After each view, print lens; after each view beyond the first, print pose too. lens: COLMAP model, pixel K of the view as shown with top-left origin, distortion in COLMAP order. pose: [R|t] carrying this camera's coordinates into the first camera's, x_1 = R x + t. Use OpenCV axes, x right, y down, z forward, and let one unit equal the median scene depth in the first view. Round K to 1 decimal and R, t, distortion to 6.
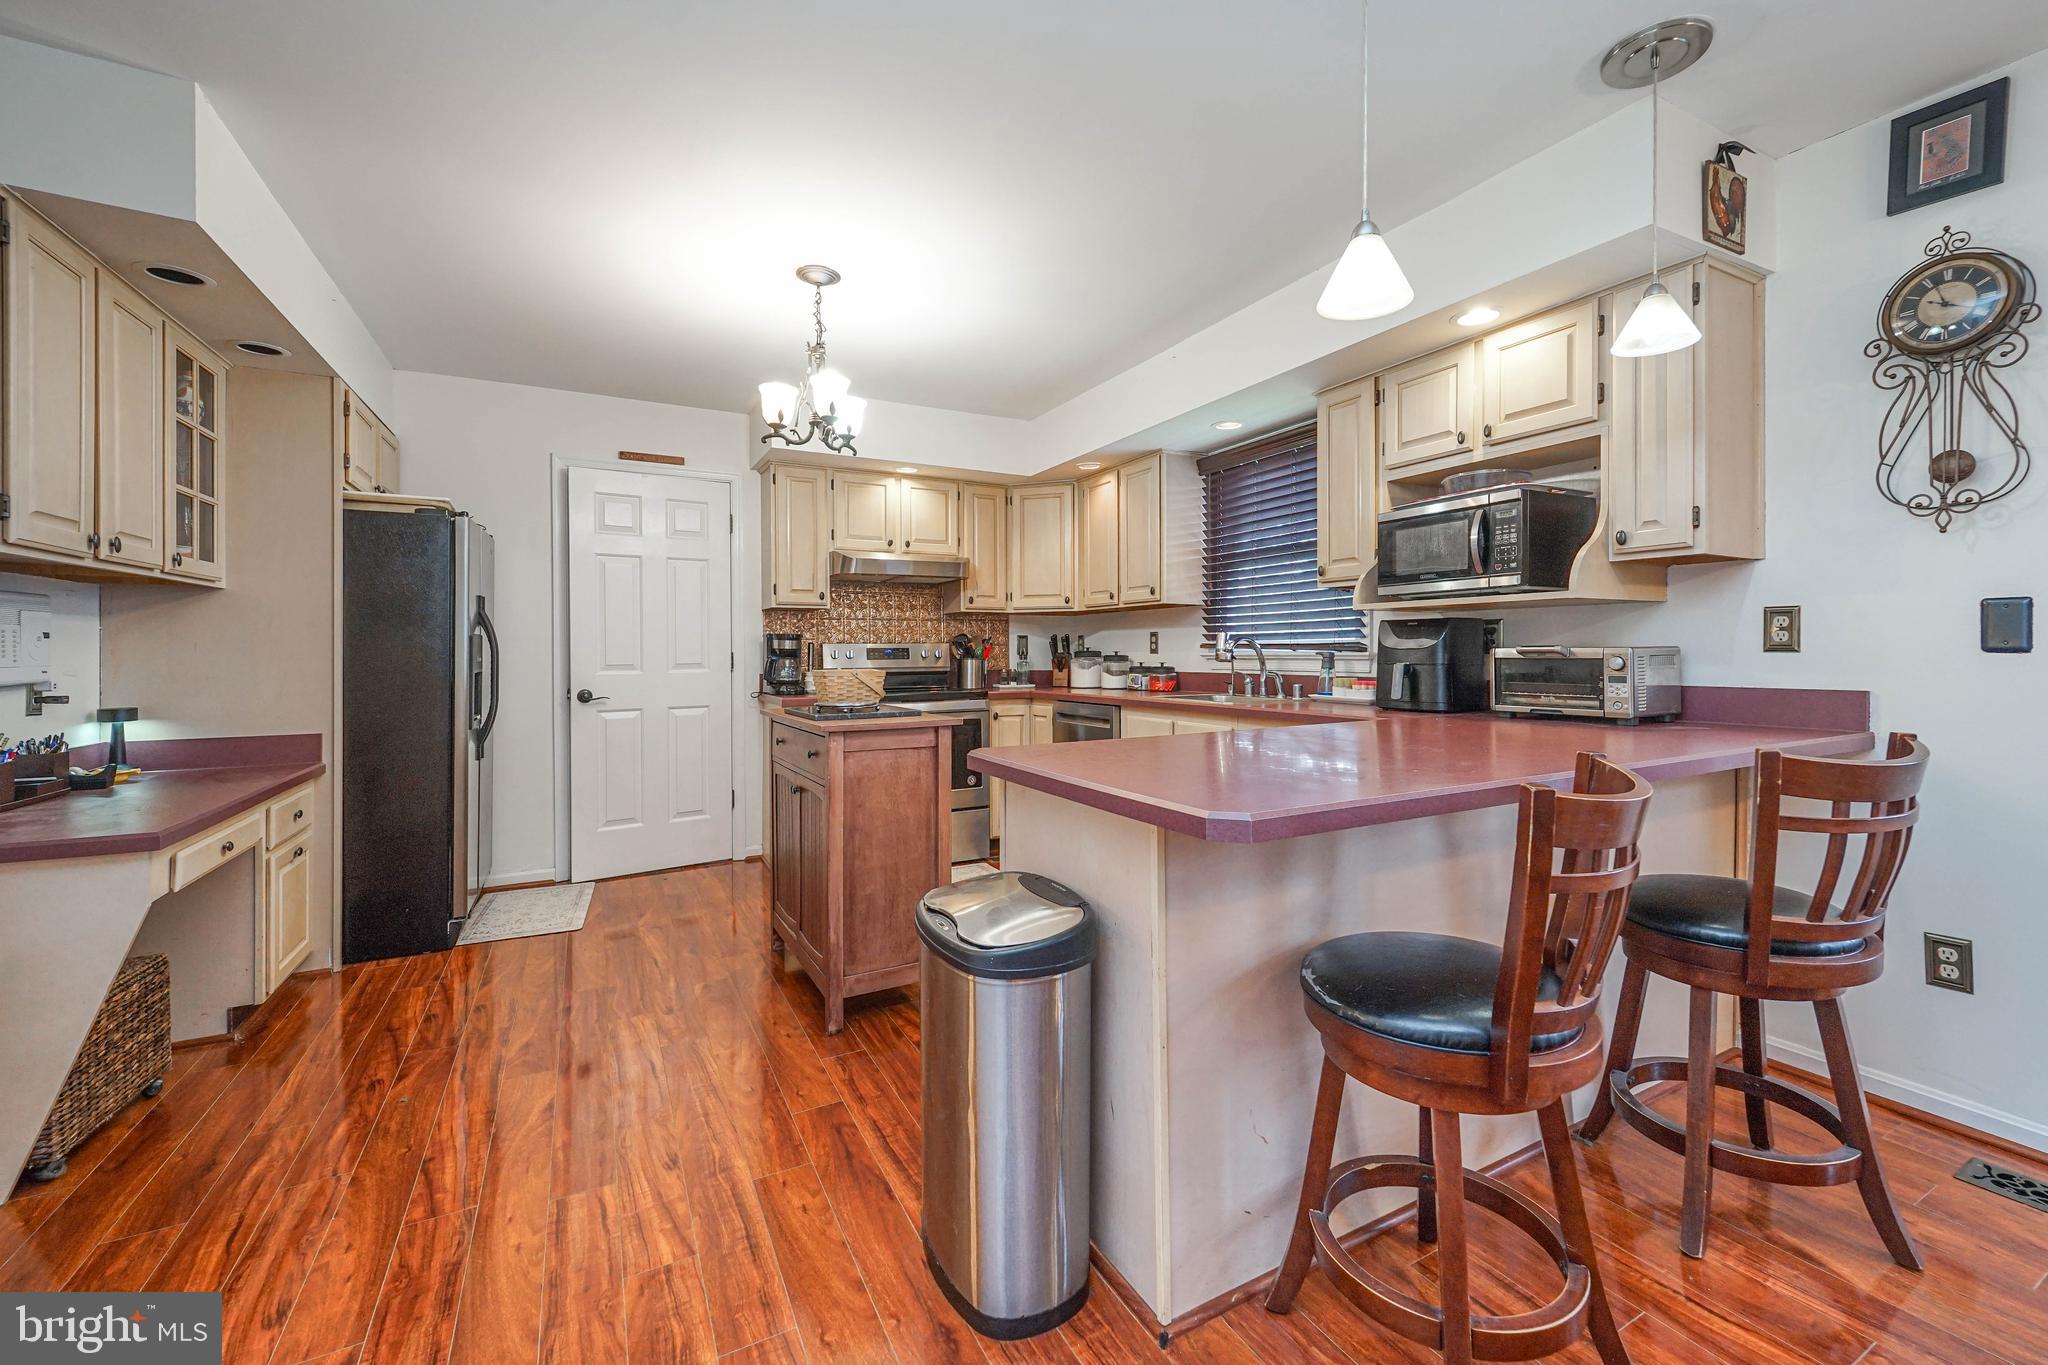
lens RADIAL K [[833.2, 0, 1072.8], [0, 833.2, 648.4], [0, 0, 1]] dist [-0.002506, -0.001743]
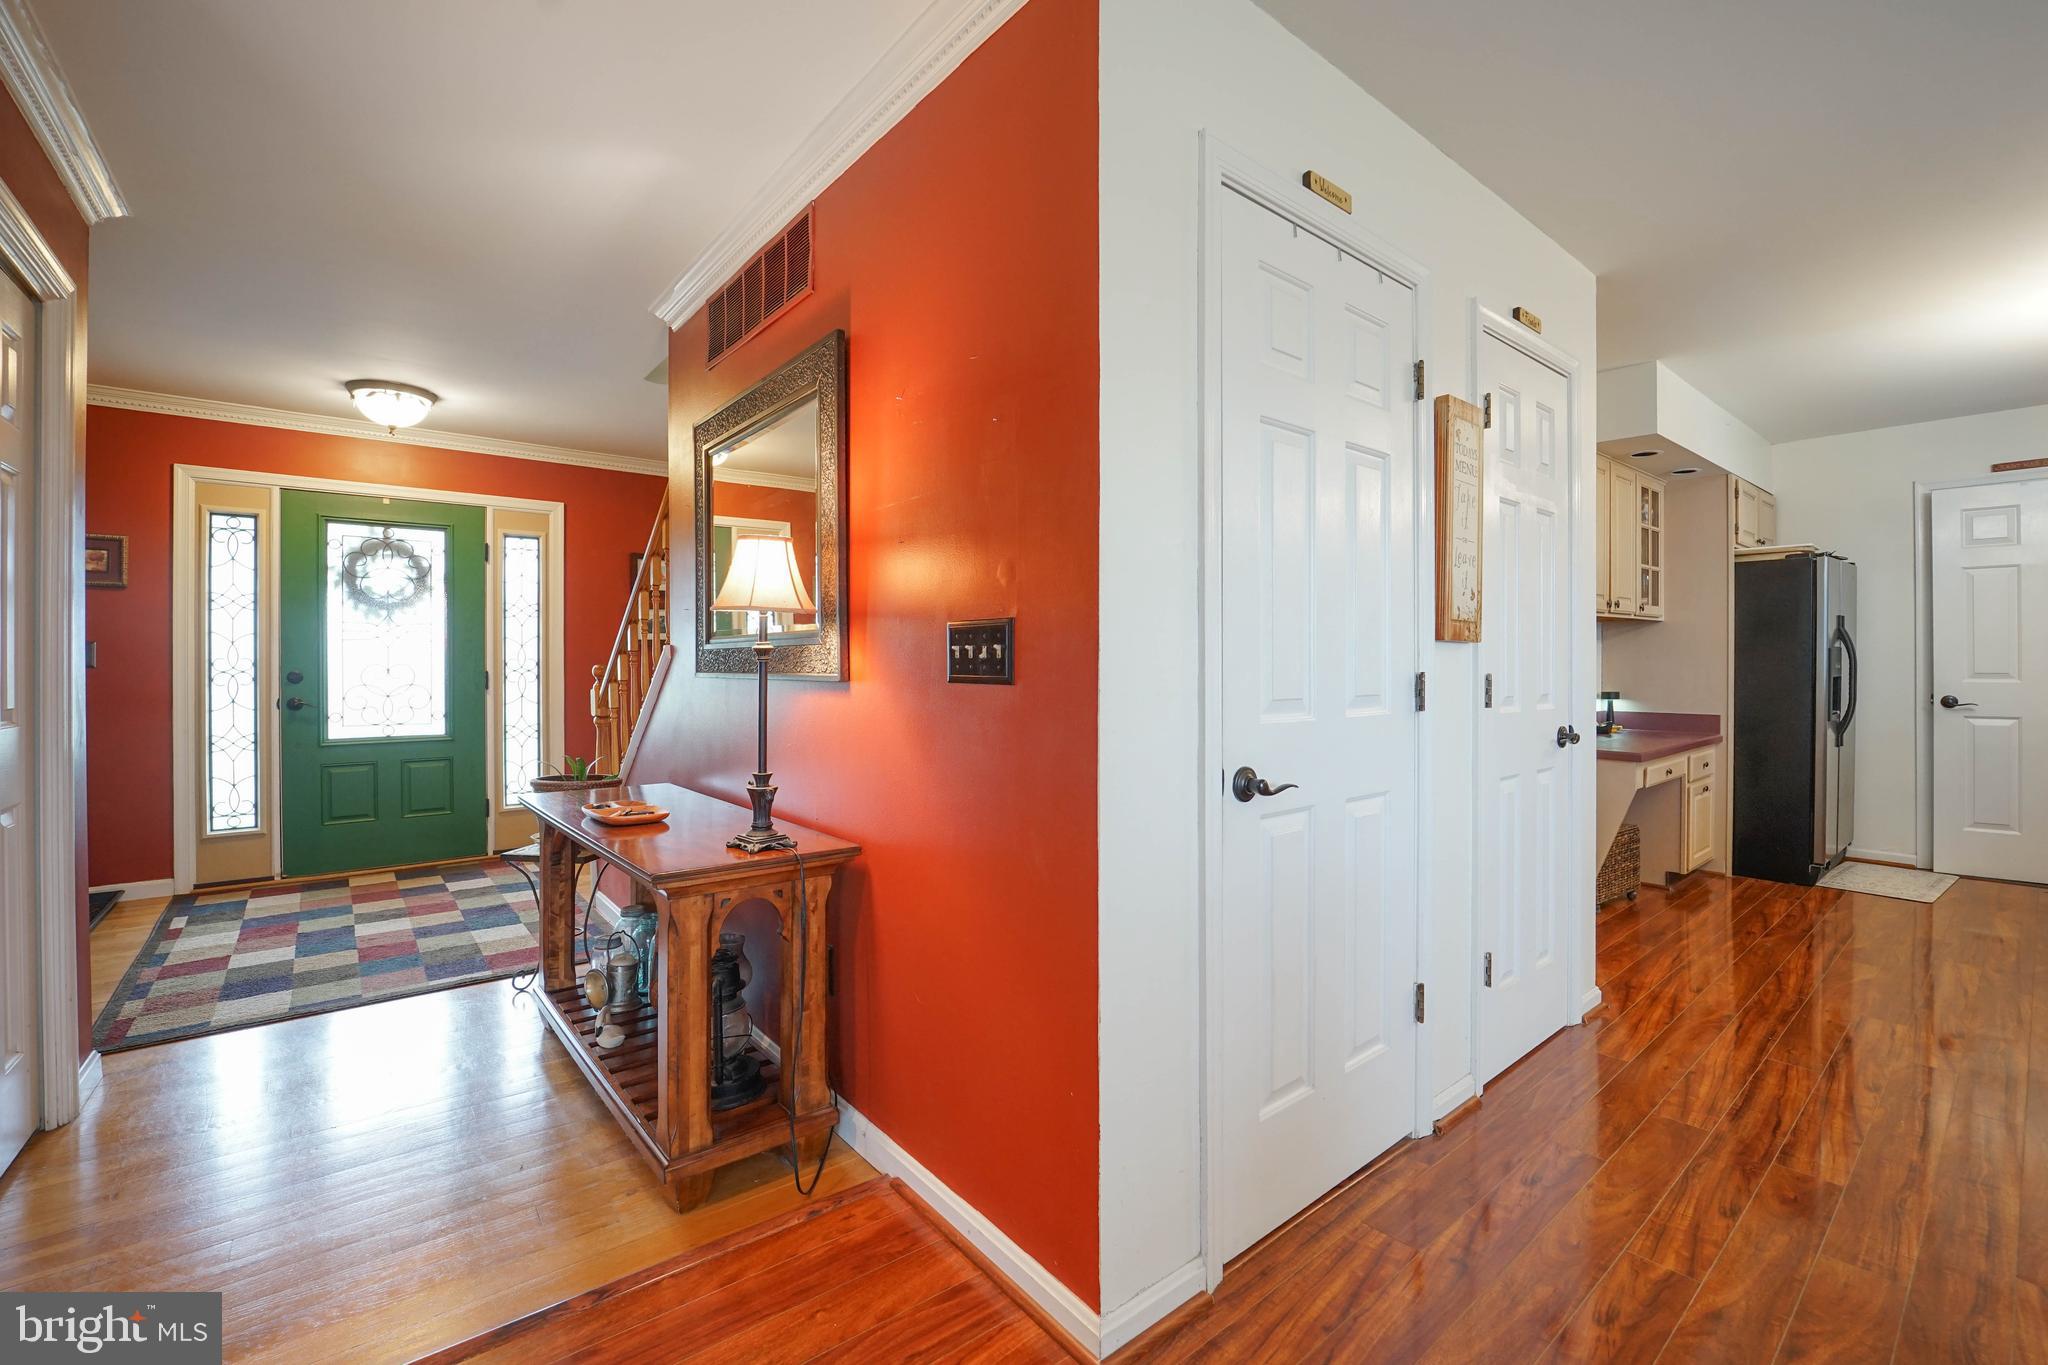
lens RADIAL K [[833.2, 0, 1063.5], [0, 833.2, 666.7], [0, 0, 1]] dist [-0.002506, -0.001743]
pose [[0.171377, 0.009711, -0.985158, 0.327872], [0.004374, 0.999934, 0.010617, -0.005051], [0.985196, -0.006129, 0.171323, -0.375455]]
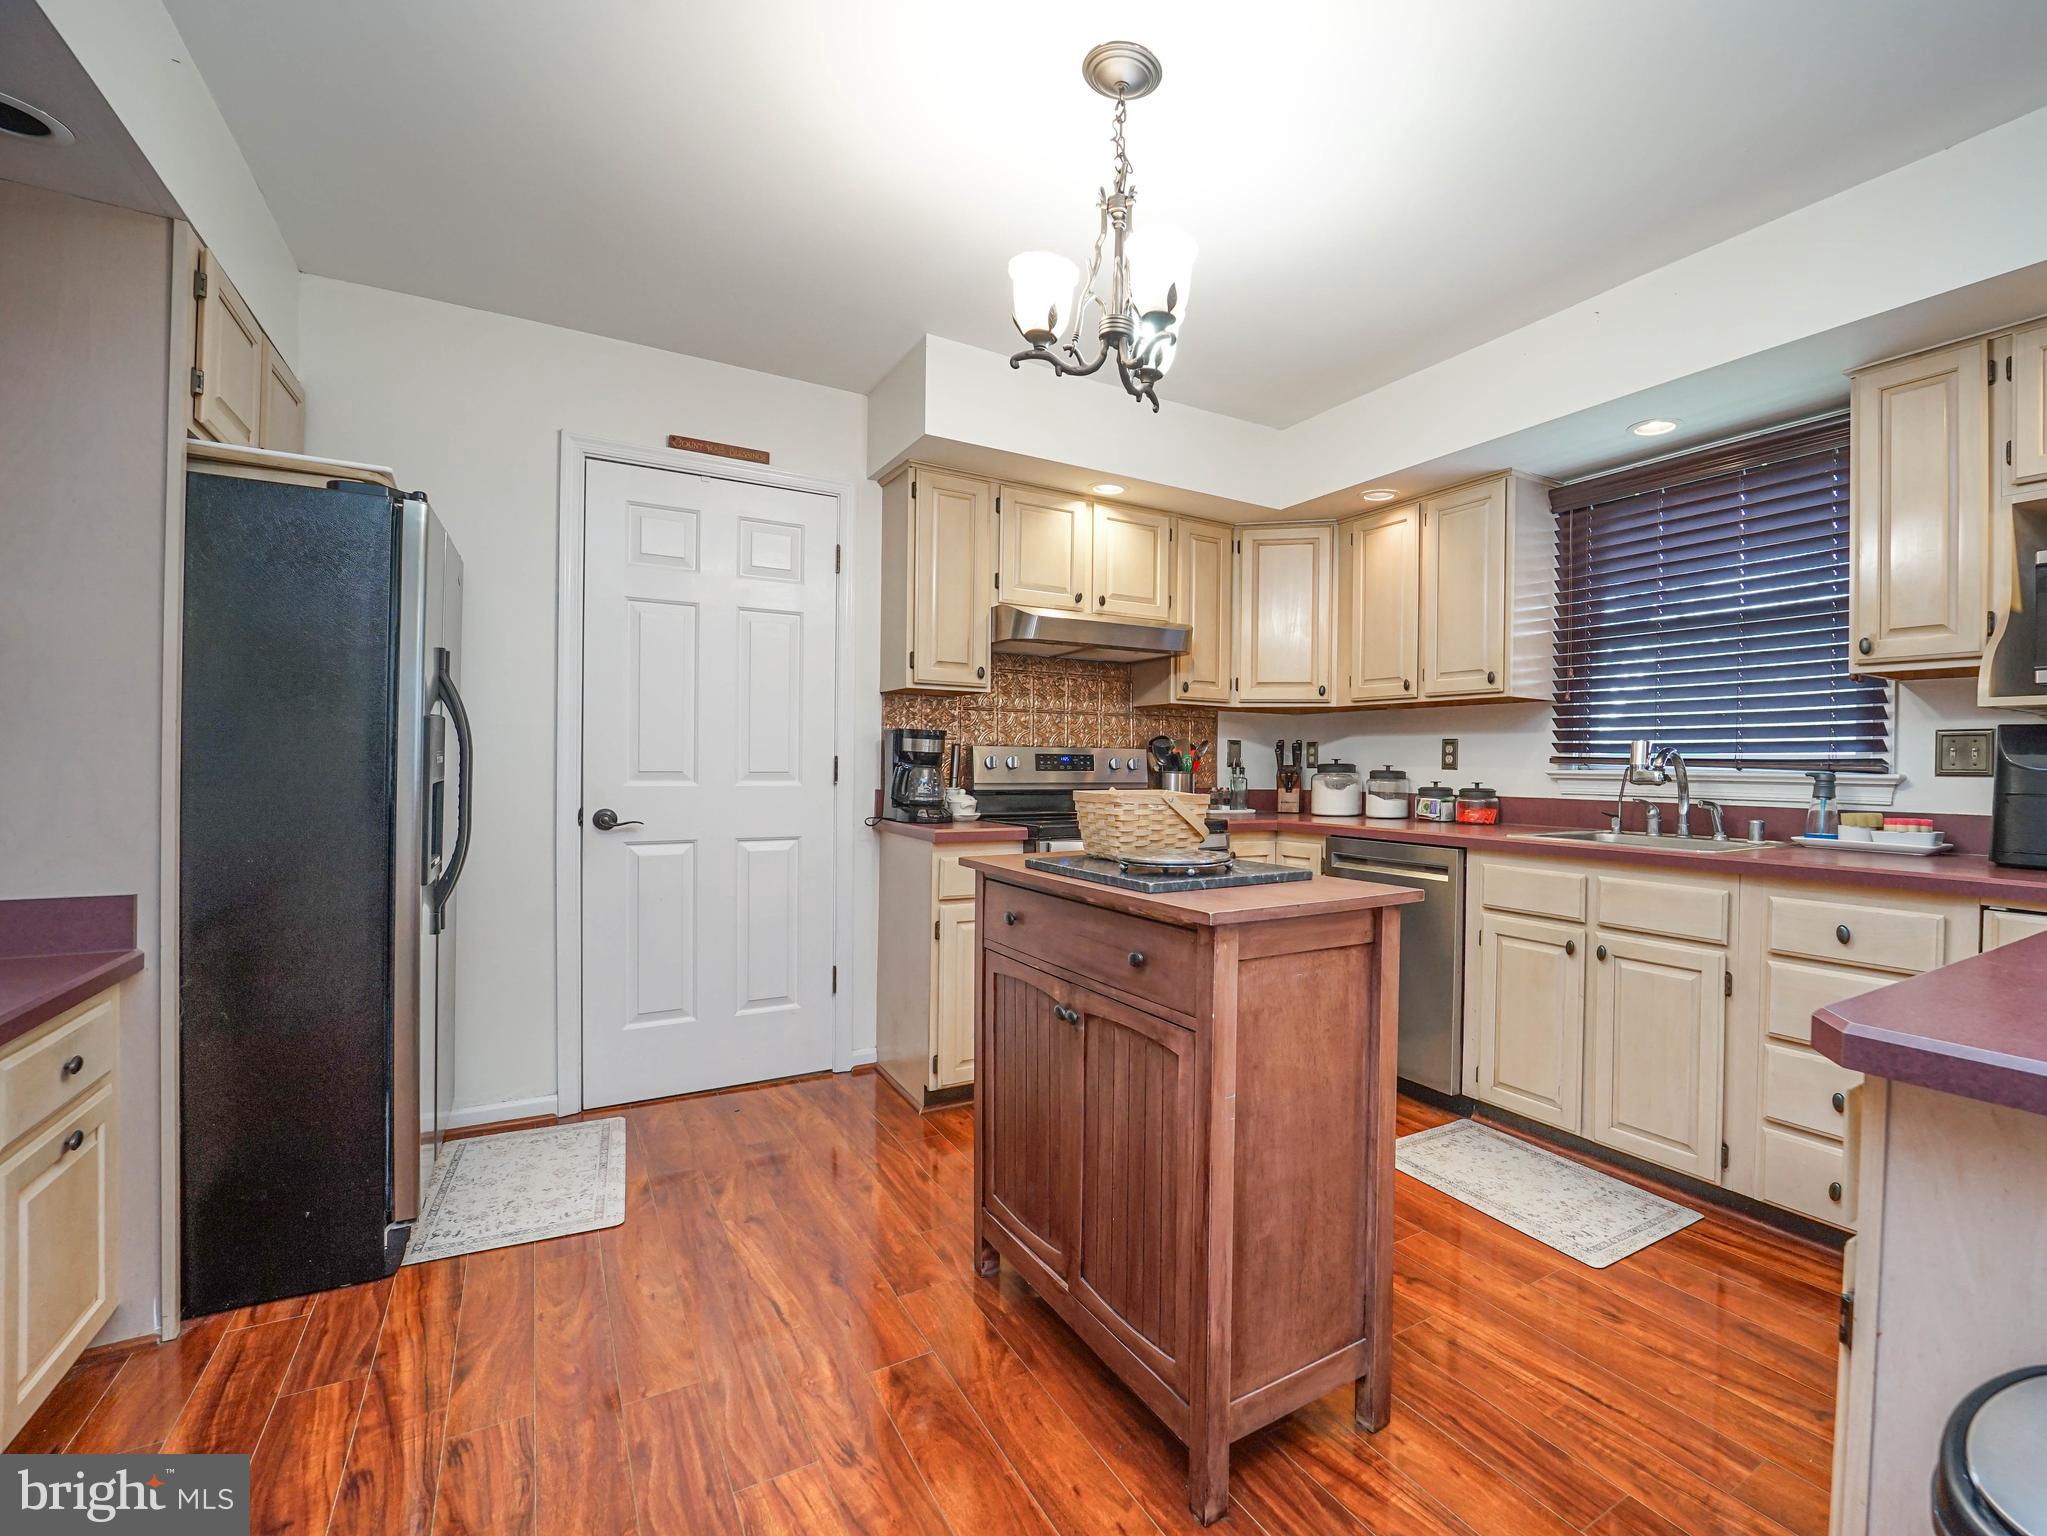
lens RADIAL K [[936.0, 0, 1206.5], [0, 936.0, 768.9], [0, 0, 1]] dist [-0.028797, 0.001305]
pose [[0.995268, 0.018302, 0.095431, -0.252941], [-0.019183, 0.999781, 0.008326, 0.004297], [-0.095257, -0.010117, 0.995401, 0.326937]]
